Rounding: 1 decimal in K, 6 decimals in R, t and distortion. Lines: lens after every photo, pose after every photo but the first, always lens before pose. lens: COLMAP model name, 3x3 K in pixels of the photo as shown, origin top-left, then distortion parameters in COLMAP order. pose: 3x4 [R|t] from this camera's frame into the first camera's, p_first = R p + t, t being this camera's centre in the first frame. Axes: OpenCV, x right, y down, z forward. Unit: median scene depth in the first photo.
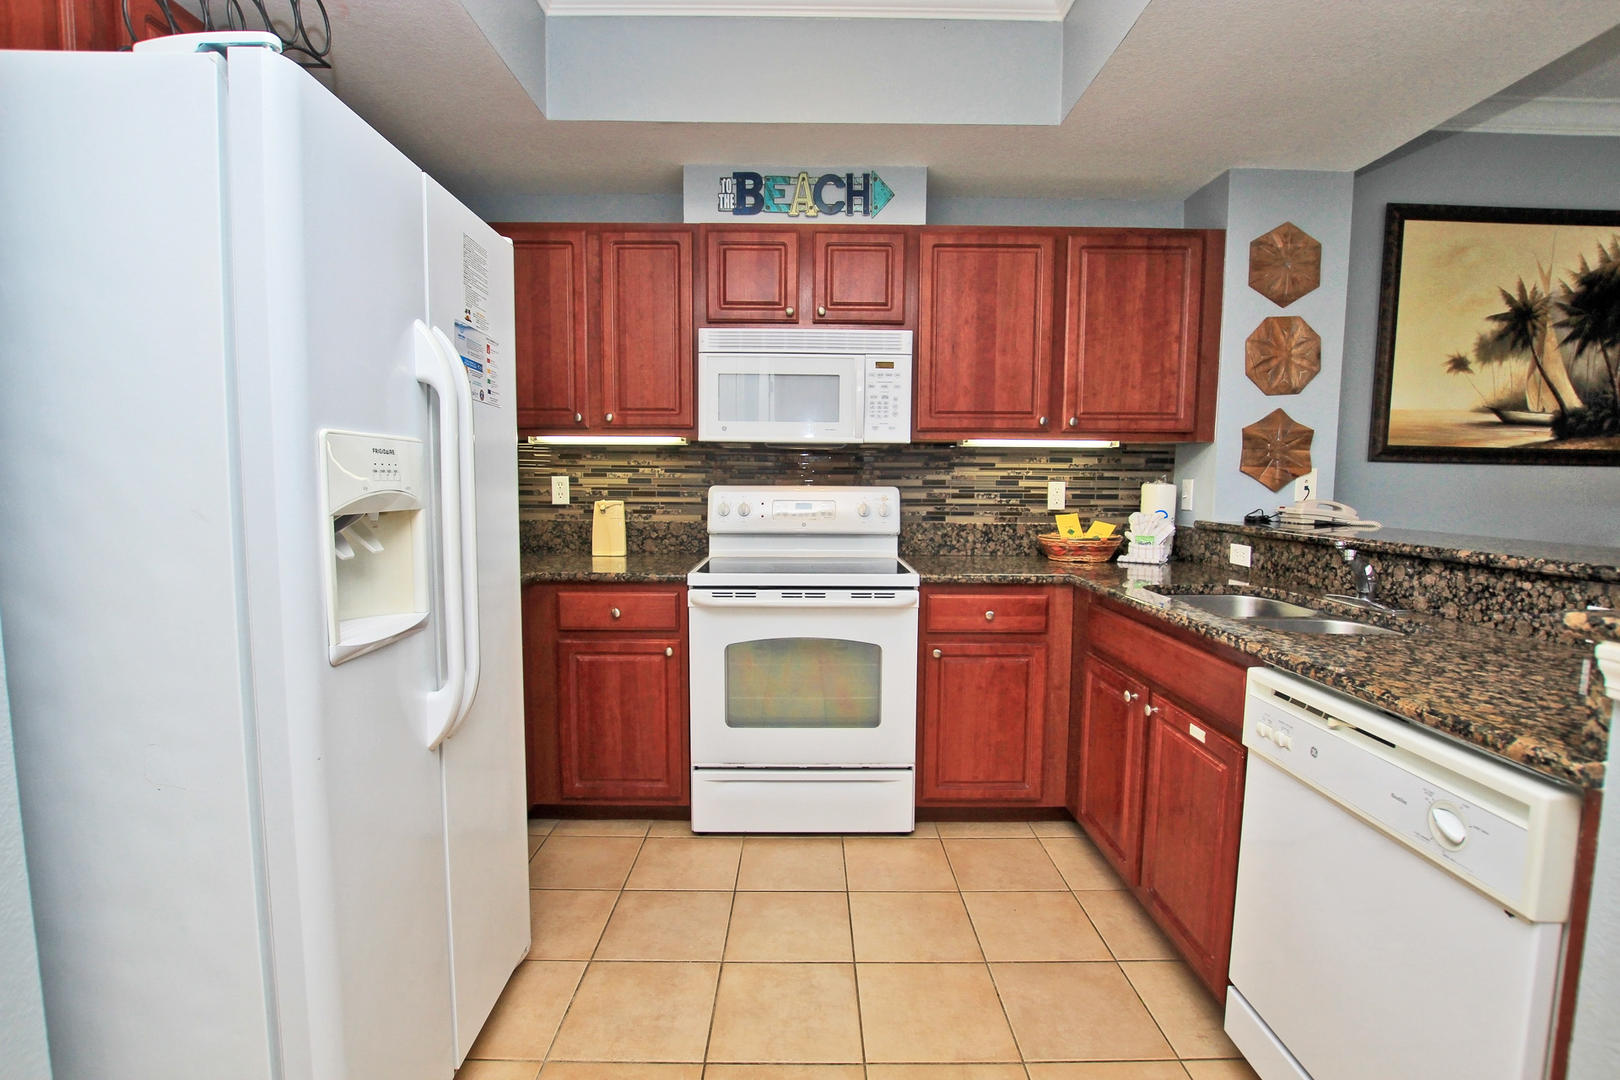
lens RADIAL K [[752.9, 0, 808.4], [0, 752.9, 544.4], [0, 0, 1]] dist [-0.034934, 0.006027]
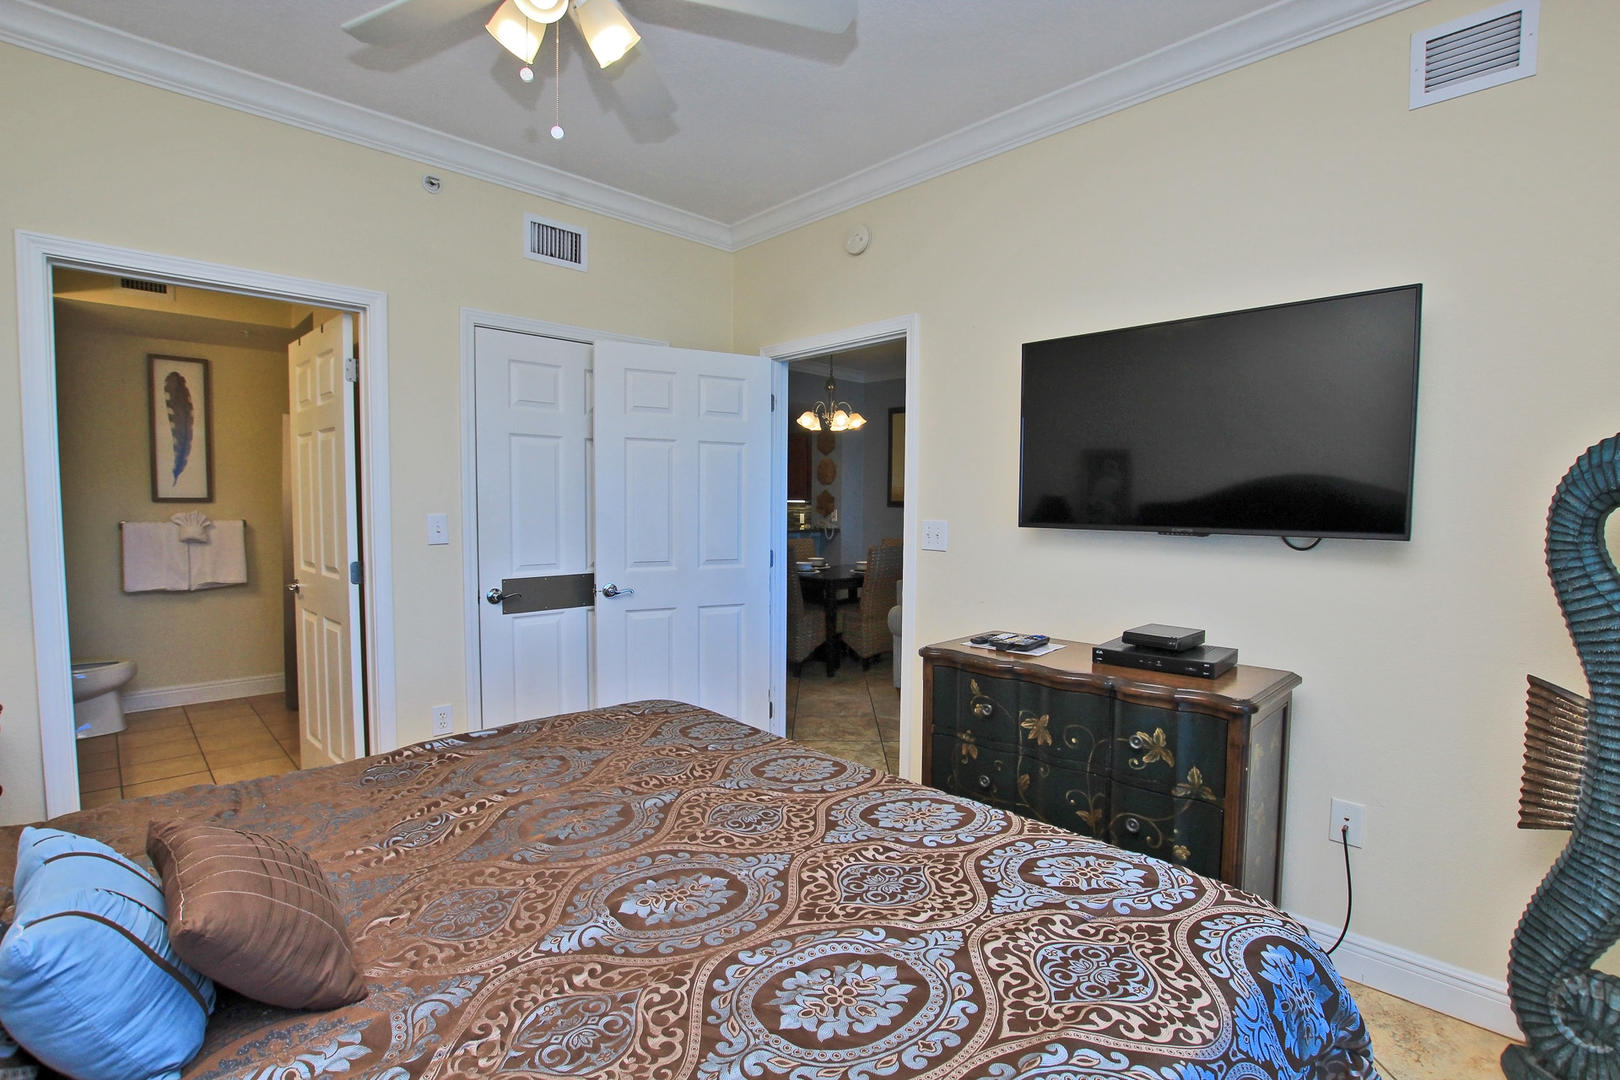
lens RADIAL K [[752.9, 0, 814.7], [0, 752.9, 549.6], [0, 0, 1]] dist [-0.034934, 0.006027]
pose [[0.695587, 0.046275, -0.716950, 2.510086], [-0.068960, 0.997616, -0.002516, 0.059100], [0.715125, 0.051191, 0.697120, -1.005989]]
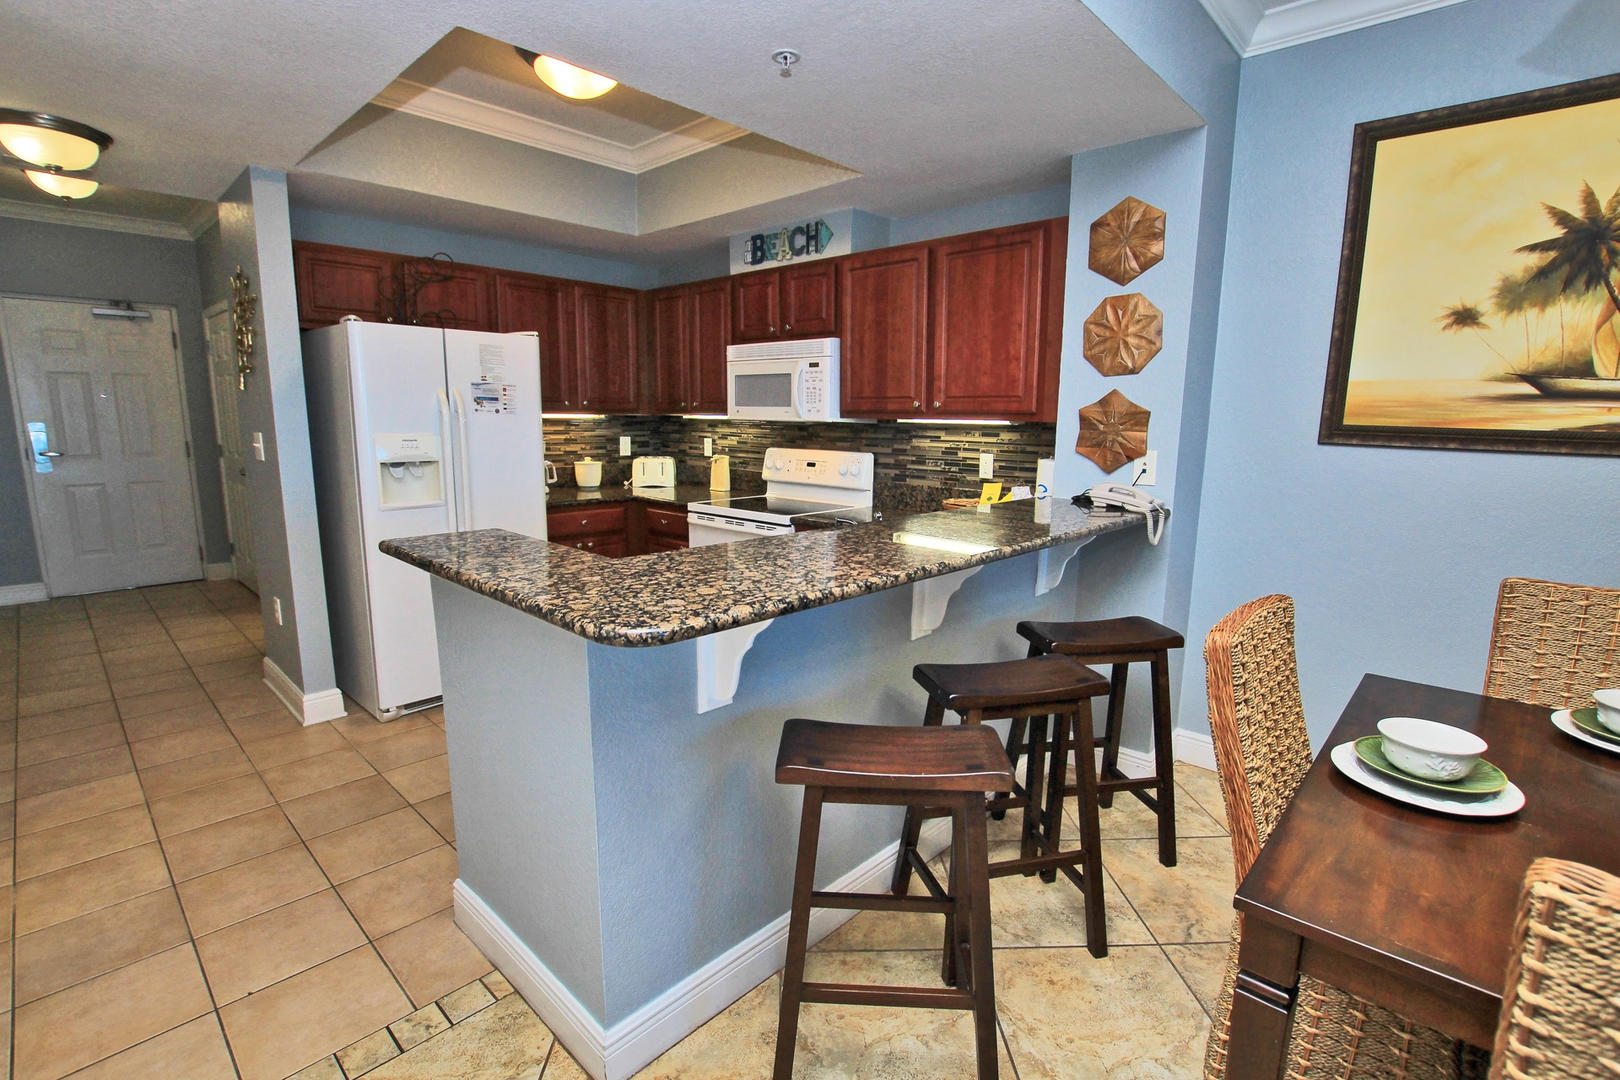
lens RADIAL K [[752.9, 0, 809.9], [0, 752.9, 543.8], [0, 0, 1]] dist [-0.034934, 0.006027]
pose [[0.723473, 0.119413, -0.679947, 0.948014], [-0.066237, 0.992389, 0.103808, -0.049804], [0.687168, -0.030064, 0.725876, -0.012807]]
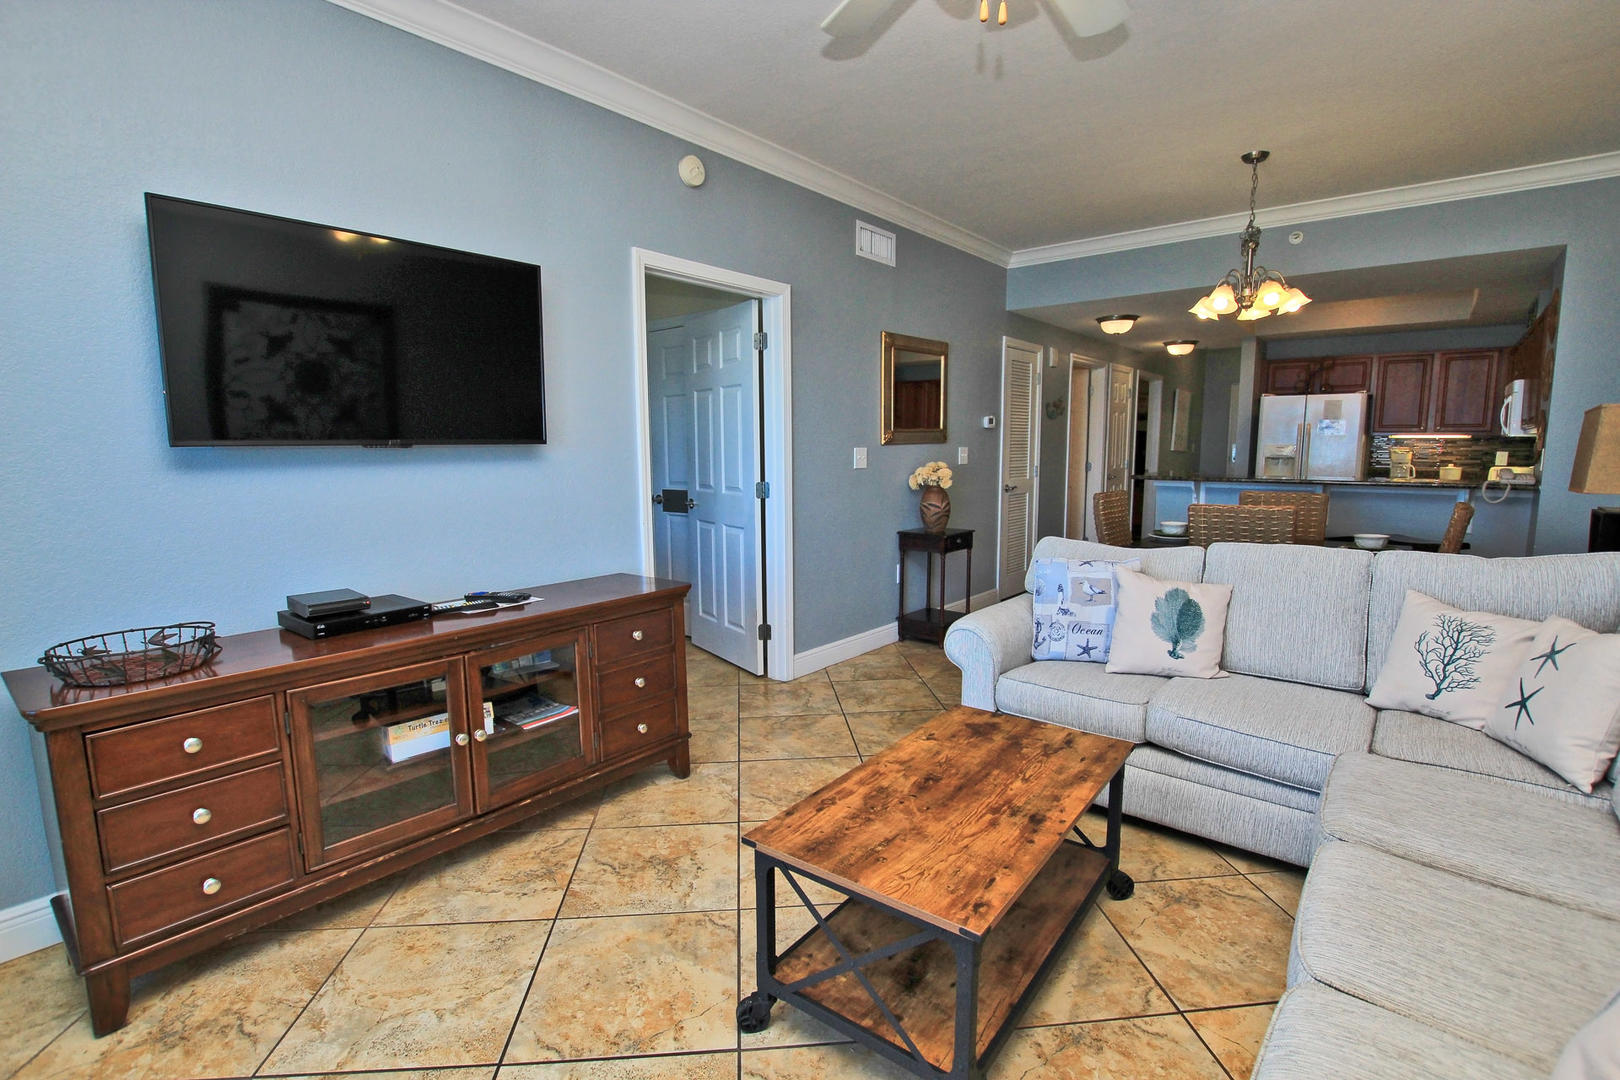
lens RADIAL K [[752.9, 0, 812.8], [0, 752.9, 547.3], [0, 0, 1]] dist [-0.034934, 0.006027]
pose [[-0.642623, 0.102235, -0.759331, 2.533909], [-0.062660, 0.980725, 0.185073, -0.080653], [0.763616, 0.166511, -0.623831, 0.760156]]
